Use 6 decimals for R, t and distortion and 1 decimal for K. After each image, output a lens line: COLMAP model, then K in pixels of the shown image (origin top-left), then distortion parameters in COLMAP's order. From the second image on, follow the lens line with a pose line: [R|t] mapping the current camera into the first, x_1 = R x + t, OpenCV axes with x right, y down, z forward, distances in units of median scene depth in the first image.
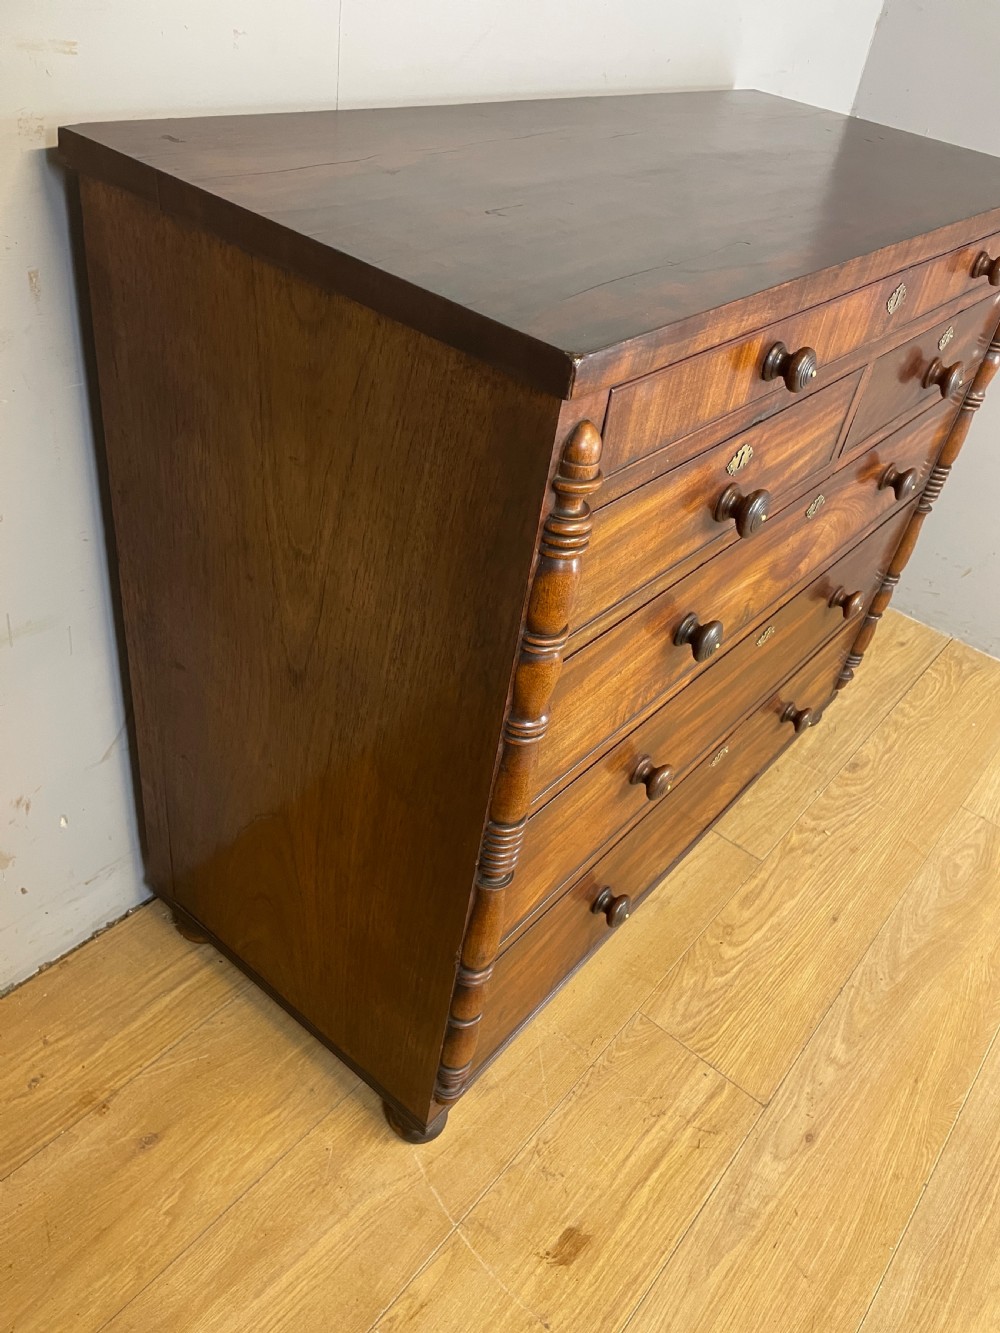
lens RADIAL K [[1013.3, 0, 518.7], [0, 1013.3, 674.2], [0, 0, 1]] dist [0.092691, -0.121410]
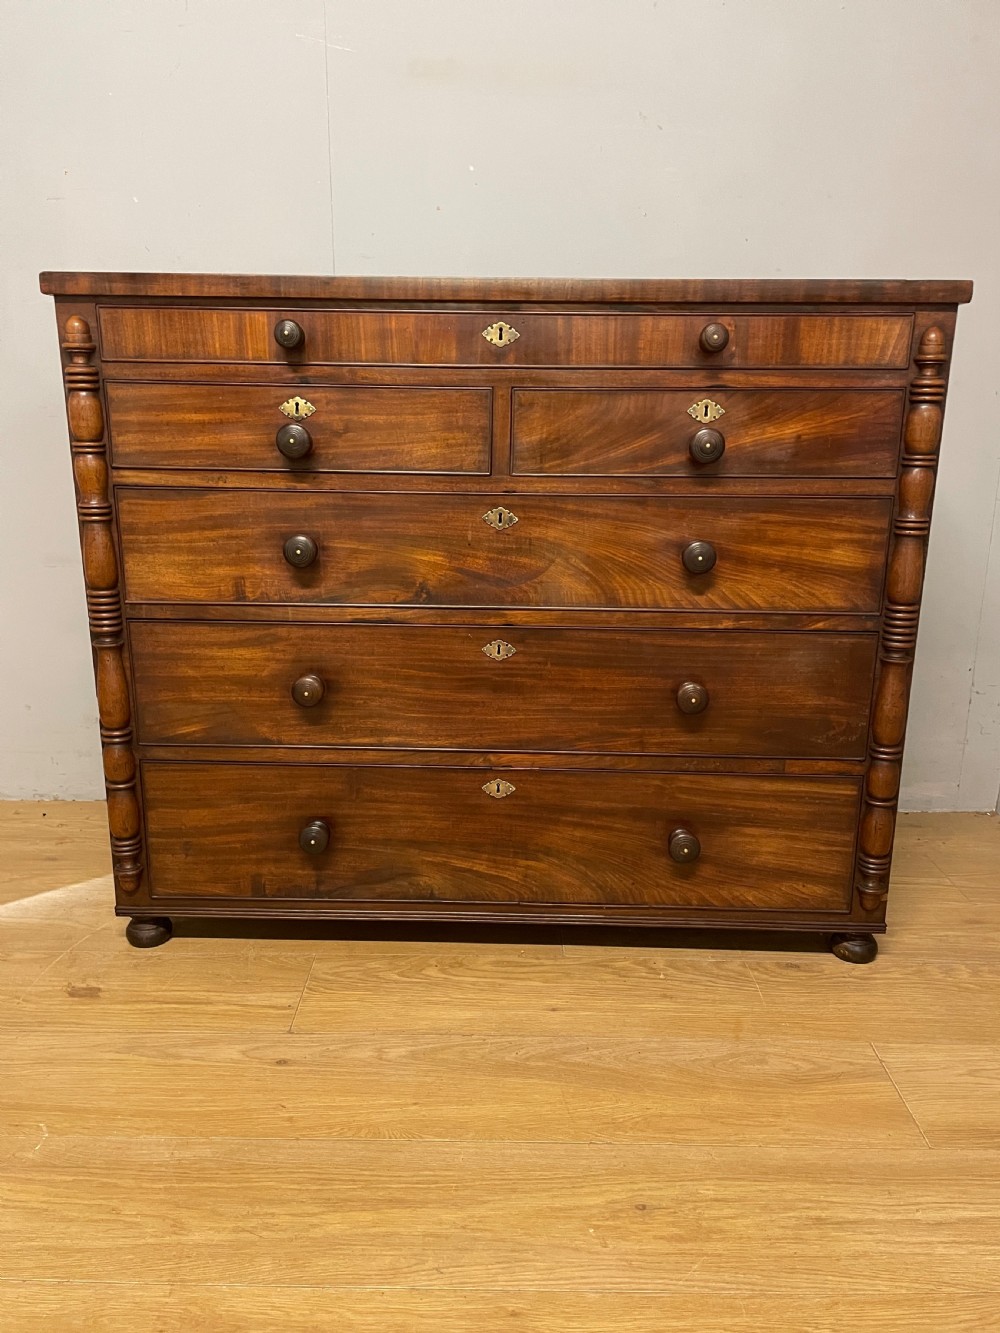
lens RADIAL K [[1013.3, 0, 497.2], [0, 1013.3, 672.1], [0, 0, 1]] dist [0.092691, -0.121410]
pose [[0.609040, 0.061505, -0.790752, 1.161327], [-0.422840, 0.868669, -0.258108, 0.279429], [0.671027, 0.491560, 0.555061, 0.379362]]
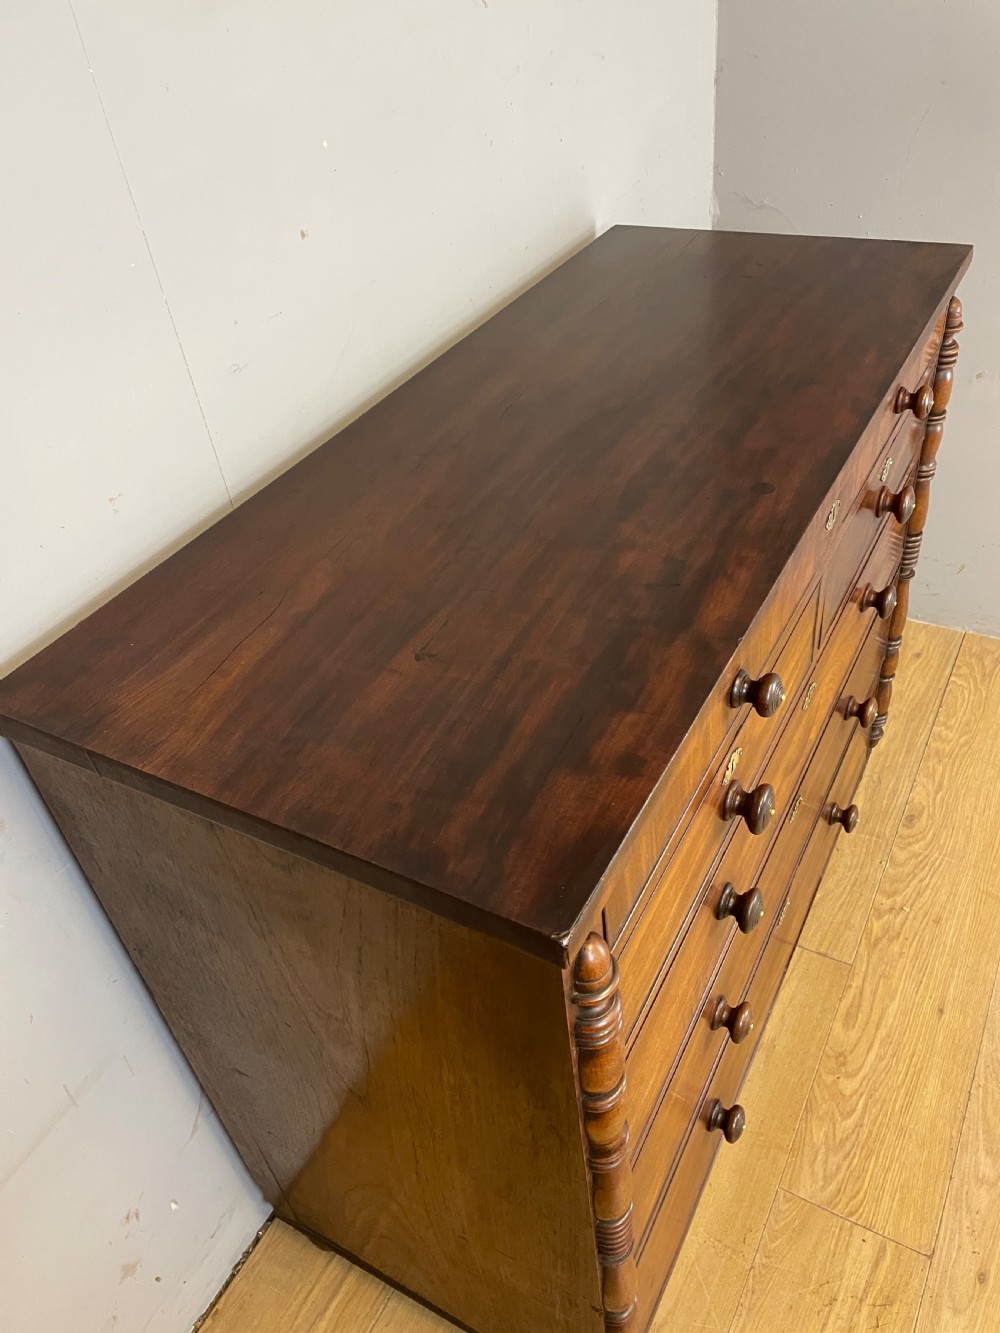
lens RADIAL K [[1013.3, 0, 516.0], [0, 1013.3, 663.2], [0, 0, 1]] dist [0.092691, -0.121410]
pose [[0.956334, -0.291090, -0.026322, 0.050127], [0.291668, 0.956274, 0.021664, -0.261788], [0.018865, -0.028395, 0.999419, 0.019025]]
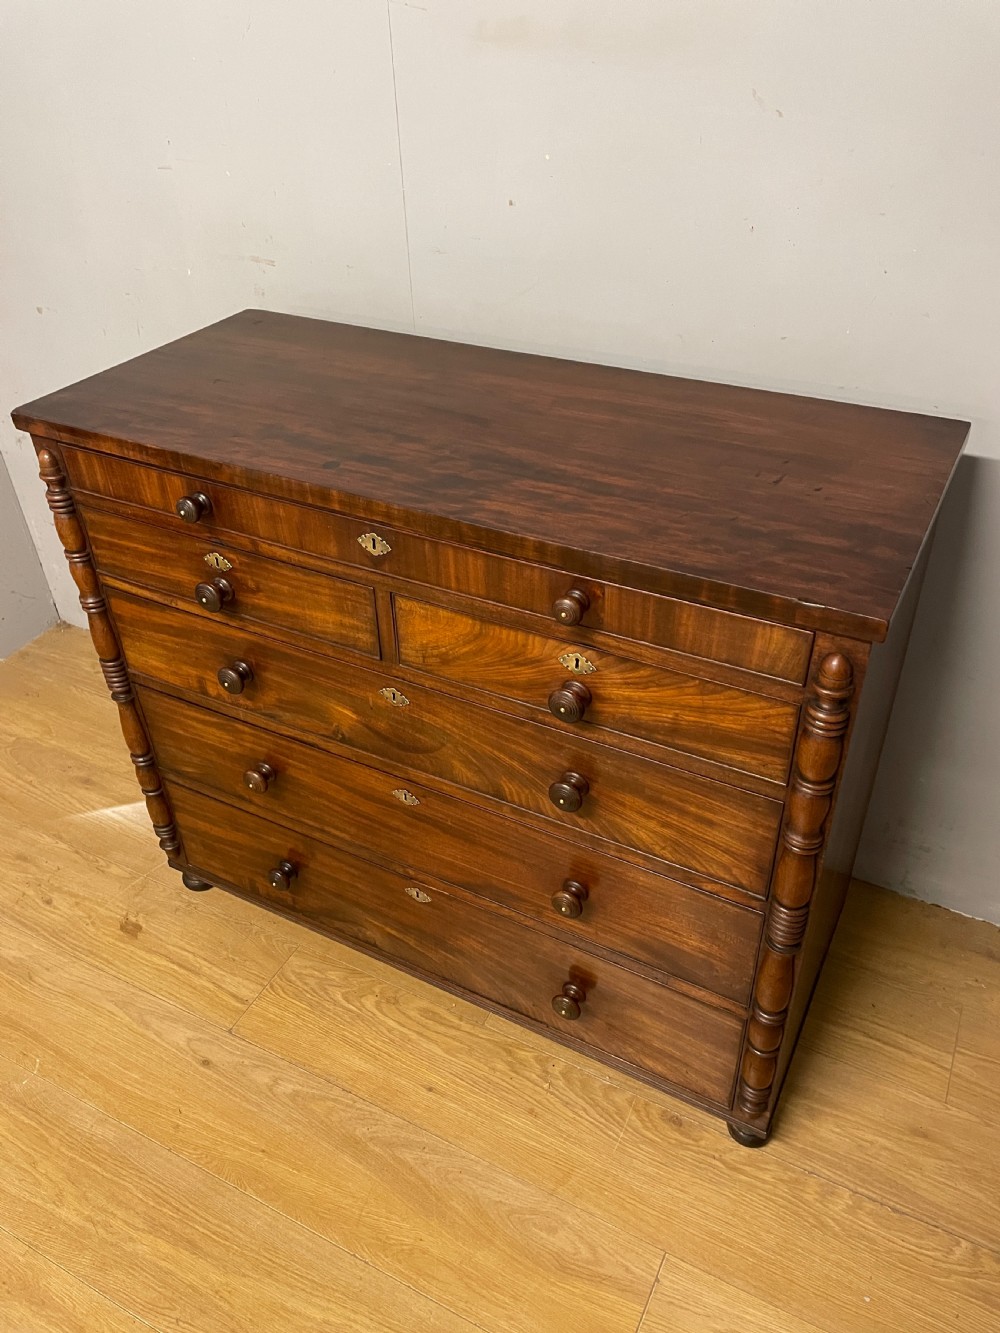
lens RADIAL K [[1013.3, 0, 499.6], [0, 1013.3, 661.2], [0, 0, 1]] dist [0.092691, -0.121410]
pose [[0.182356, 0.444491, -0.877026, 1.233744], [-0.561845, 0.779115, 0.278047, -0.503881], [0.806893, 0.442049, 0.391811, 0.550464]]
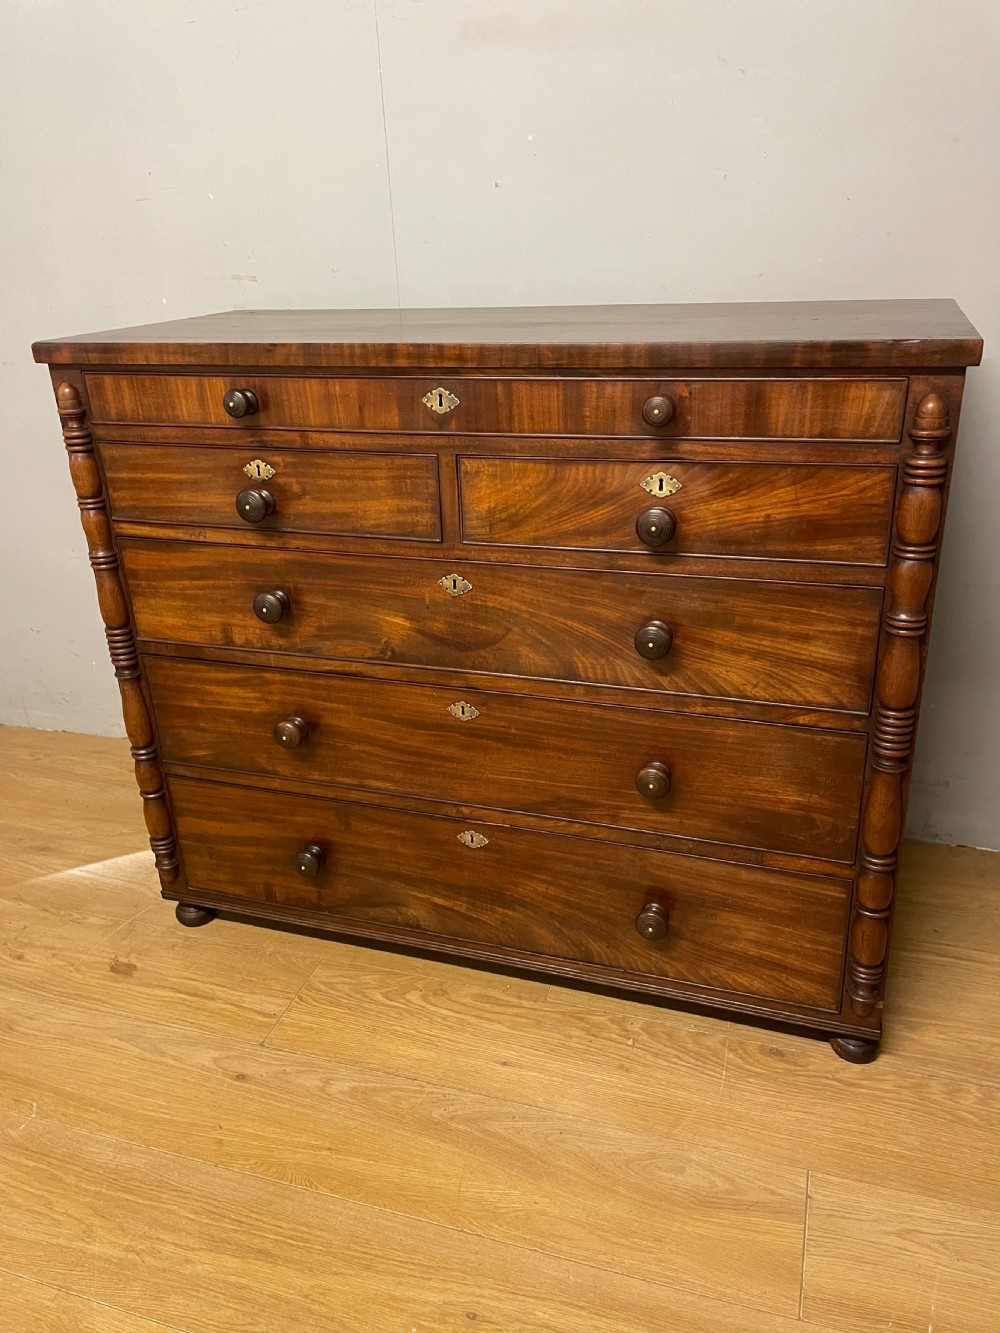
lens RADIAL K [[1013.3, 0, 503.1], [0, 1013.3, 664.0], [0, 0, 1]] dist [0.092691, -0.121410]
pose [[0.339256, 0.216317, -0.915485, 1.280074], [-0.505414, 0.862718, 0.016555, -0.101952], [0.793387, 0.457082, 0.402012, 0.553607]]
